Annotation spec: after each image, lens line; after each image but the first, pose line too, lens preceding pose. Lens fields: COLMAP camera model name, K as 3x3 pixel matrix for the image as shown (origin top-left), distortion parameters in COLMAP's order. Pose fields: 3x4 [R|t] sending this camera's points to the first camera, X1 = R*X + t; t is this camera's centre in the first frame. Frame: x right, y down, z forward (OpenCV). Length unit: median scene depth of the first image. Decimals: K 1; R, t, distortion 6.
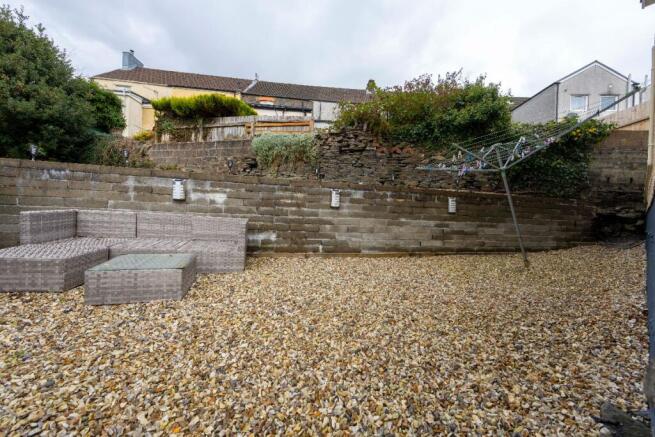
lens RADIAL K [[268.8, 0, 337.9], [0, 268.8, 220.1], [0, 0, 1]] dist [-0.003538, -0.000252]
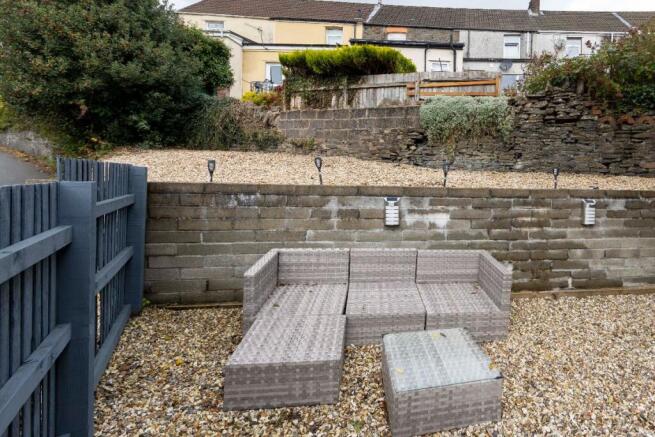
lens RADIAL K [[358.9, 0, 430.1], [0, 358.9, 176.3], [0, 0, 1]] dist [0.002607, -0.003522]
pose [[0.997378, -0.011702, -0.071418, -0.352796], [0.012589, 0.999849, 0.011990, -0.188775], [0.071267, -0.012857, 0.997374, 0.016191]]
